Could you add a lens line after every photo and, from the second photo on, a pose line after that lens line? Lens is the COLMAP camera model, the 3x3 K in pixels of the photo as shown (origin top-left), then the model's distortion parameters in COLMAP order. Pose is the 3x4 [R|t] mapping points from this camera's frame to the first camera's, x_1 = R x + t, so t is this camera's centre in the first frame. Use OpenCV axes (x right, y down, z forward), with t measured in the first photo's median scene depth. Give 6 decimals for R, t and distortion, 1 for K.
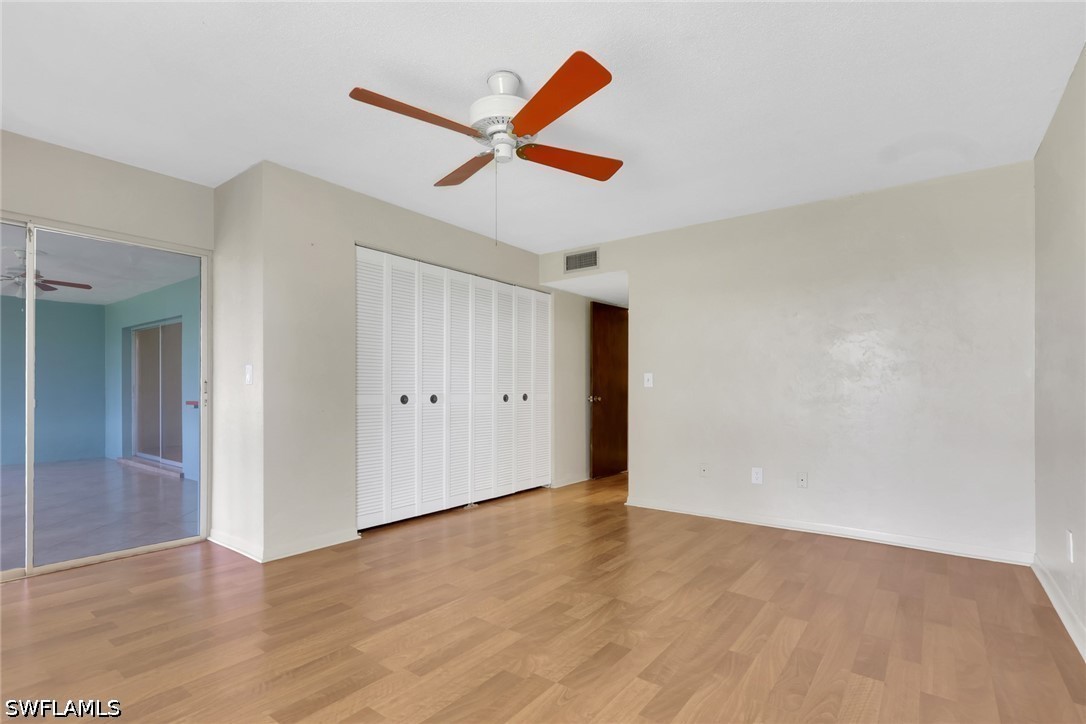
lens RADIAL K [[510.8, 0, 544.7], [0, 510.8, 390.4], [0, 0, 1]] dist [-0.001282, 0.000028]
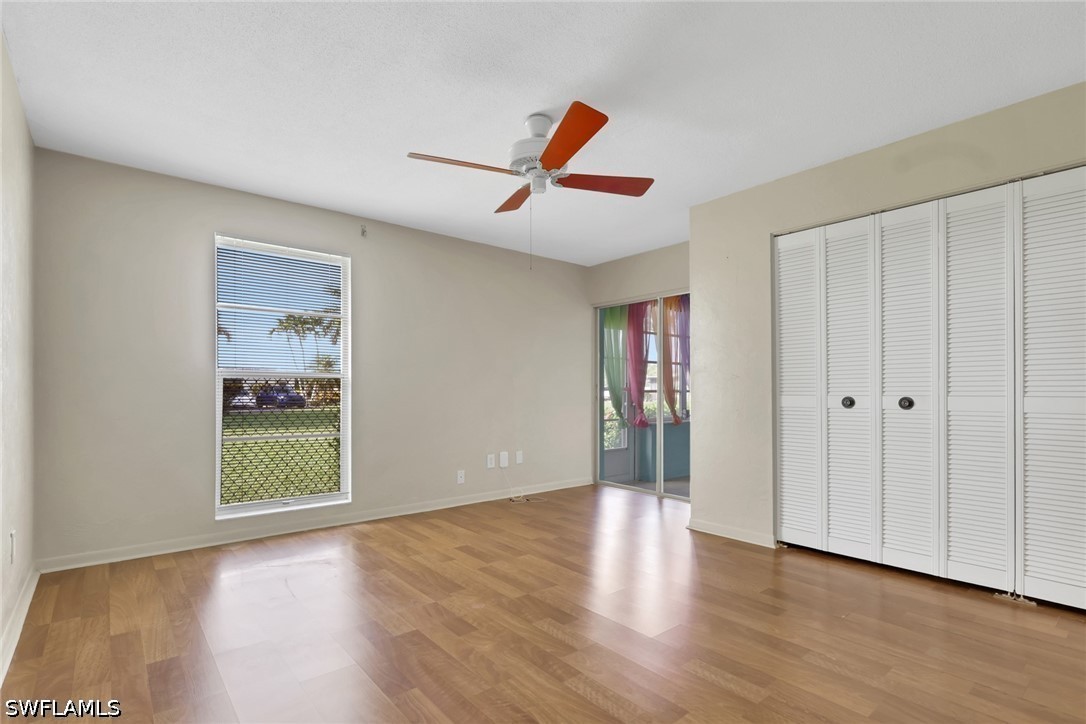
lens RADIAL K [[531.5, 0, 546.1], [0, 531.5, 391.1], [0, 0, 1]] dist [0.000681, 0.000343]
pose [[-0.222331, -0.004056, -0.974963, 1.002588], [-0.002344, 0.999991, -0.003626, 0.007297], [0.974968, 0.001479, -0.222339, 1.188860]]
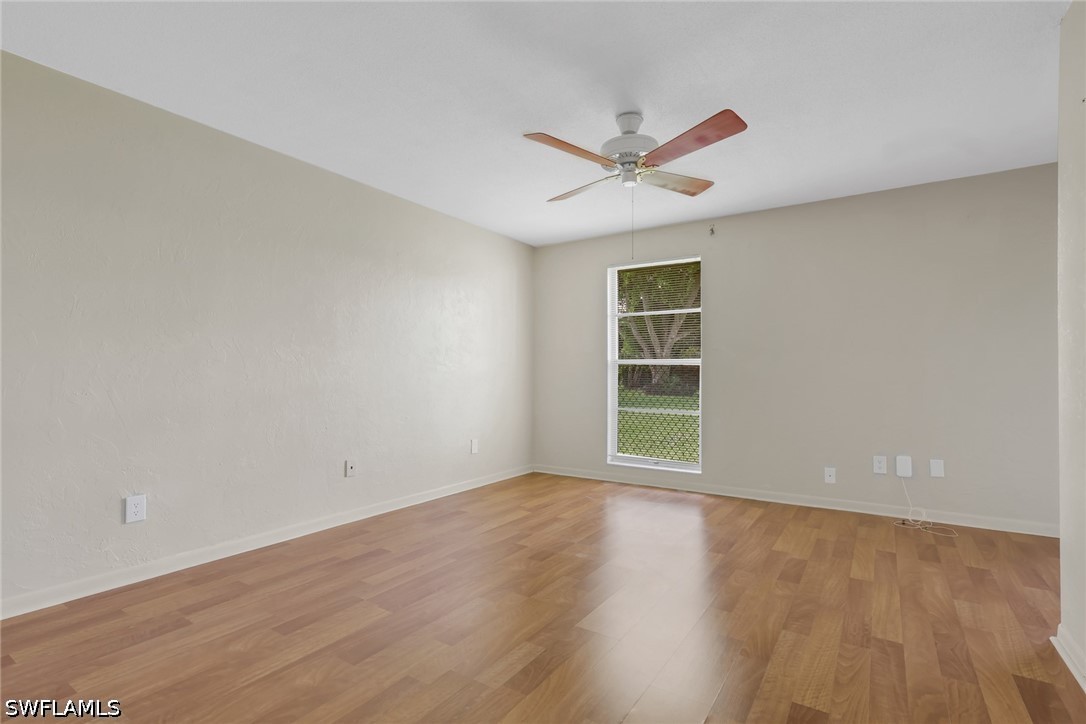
lens RADIAL K [[522.4, 0, 534.3], [0, 522.4, 370.3], [0, 0, 1]] dist [-0.000682, 0.000821]
pose [[-0.999132, -0.006093, -0.041206, 0.178441], [-0.005900, 0.999971, -0.004803, -0.002338], [0.041234, -0.004556, -0.999139, 2.047884]]
